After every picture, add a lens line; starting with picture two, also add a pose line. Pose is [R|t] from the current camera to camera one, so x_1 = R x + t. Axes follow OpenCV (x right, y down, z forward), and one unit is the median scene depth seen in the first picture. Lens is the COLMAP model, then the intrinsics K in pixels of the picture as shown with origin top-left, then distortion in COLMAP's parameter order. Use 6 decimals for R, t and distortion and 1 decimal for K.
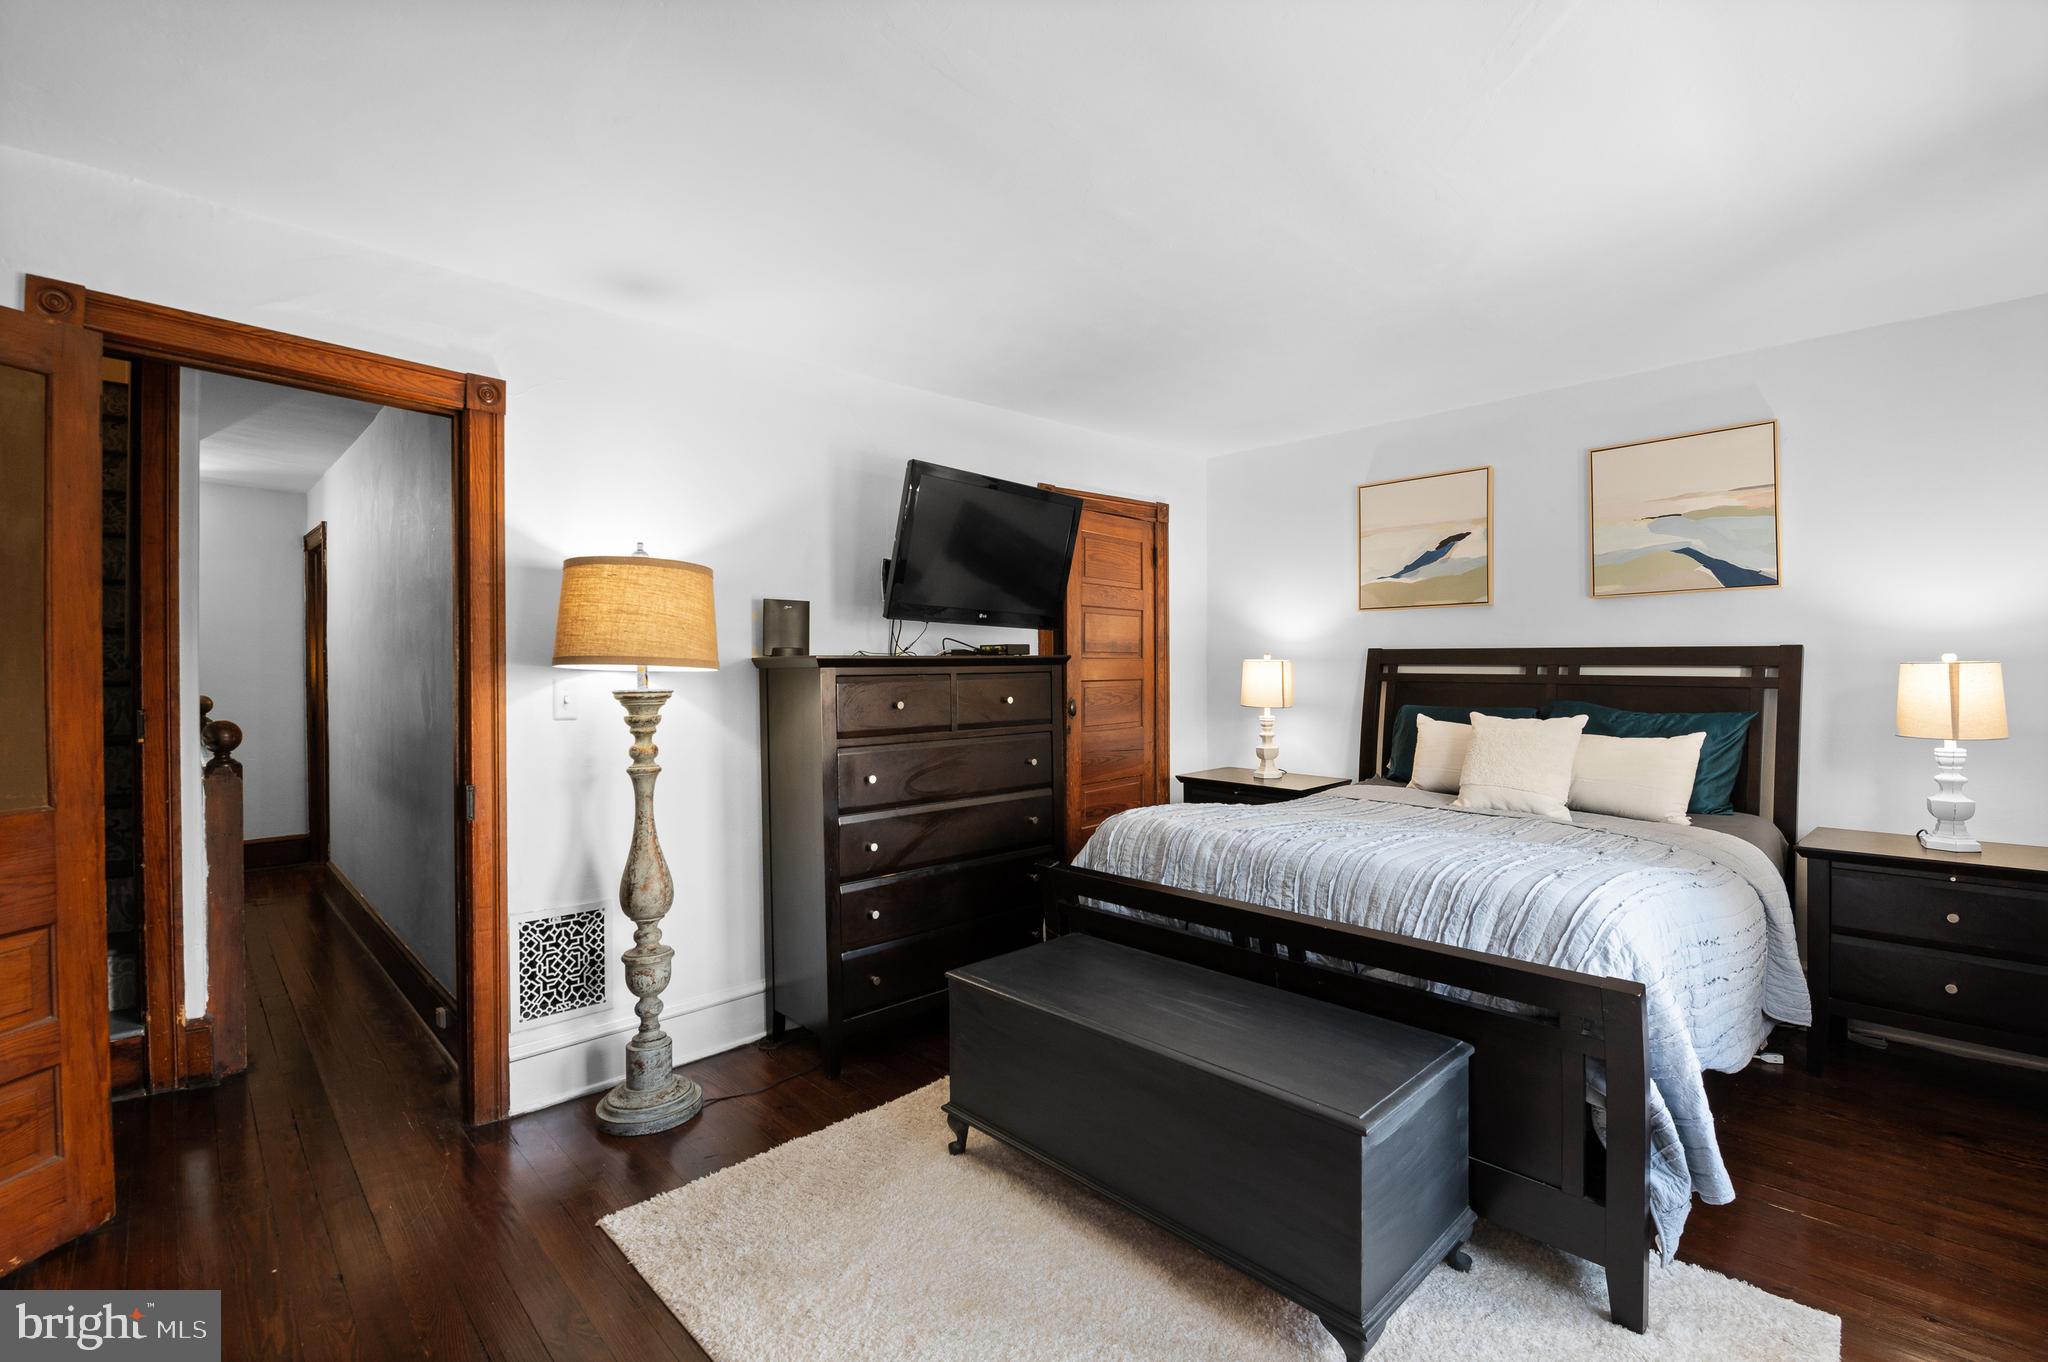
lens RADIAL K [[917.5, 0, 1033.0], [0, 917.5, 669.0], [0, 0, 1]] dist [-0.005682, -0.006832]
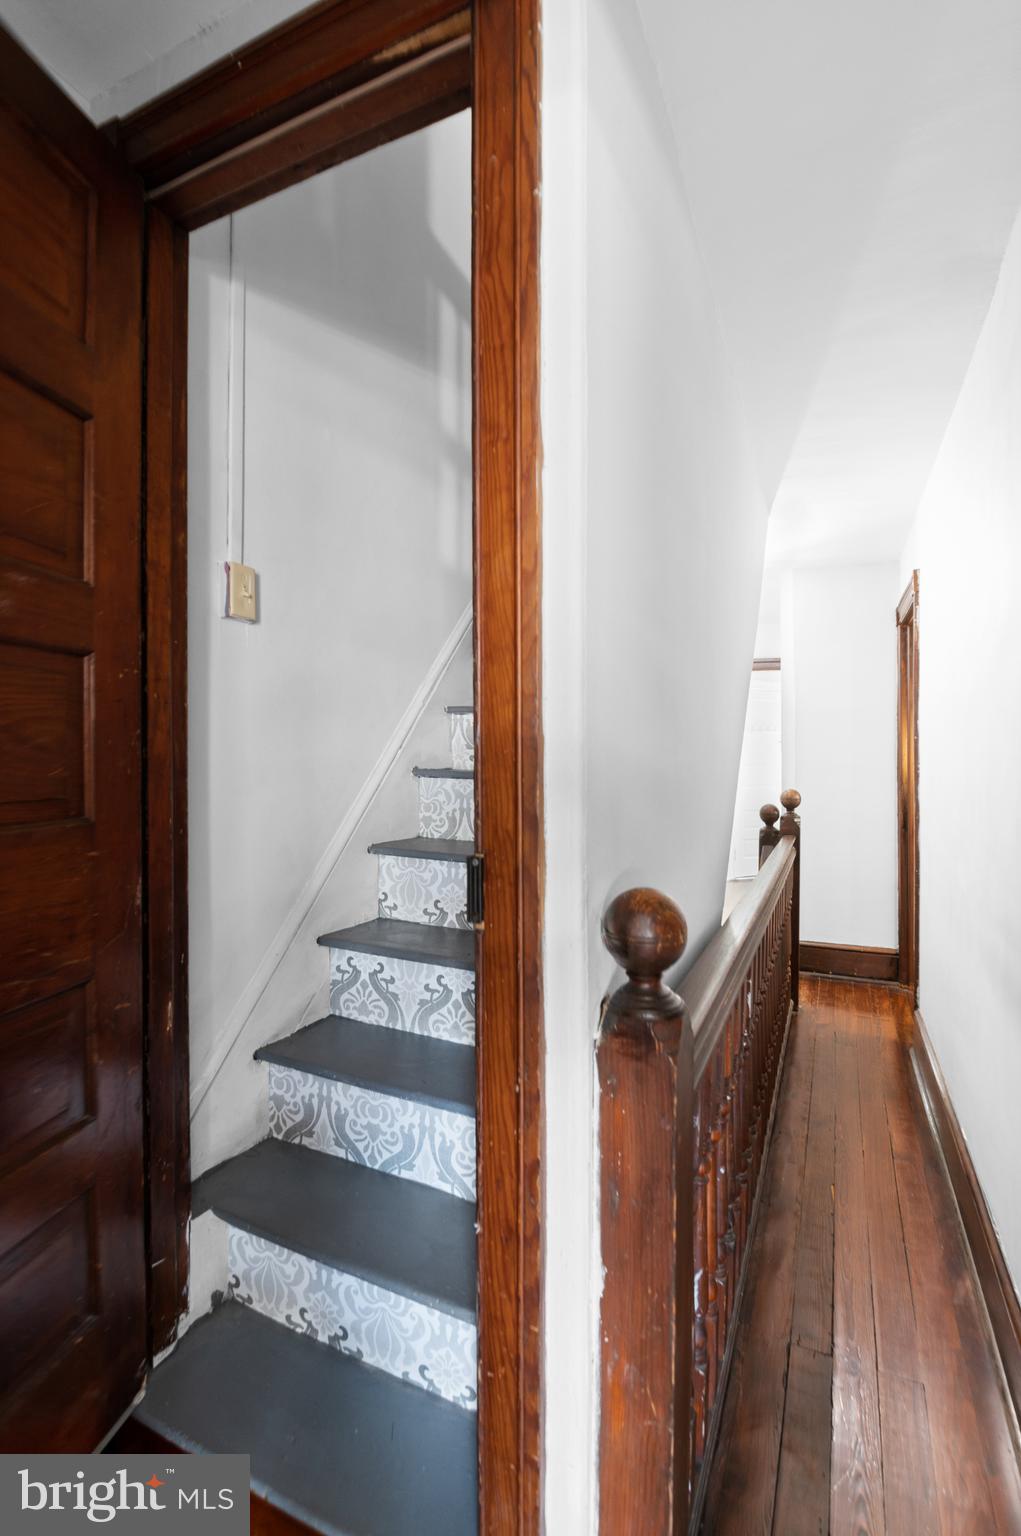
lens RADIAL K [[688.2, 0, 514.5], [0, 688.2, 756.1], [0, 0, 1]] dist [-0.005682, -0.006832]
pose [[0.363067, 0.006536, -0.931740, -0.318800], [-0.000033, 0.999975, 0.007002, -0.001284], [0.931763, -0.002511, 0.363058, 0.419806]]
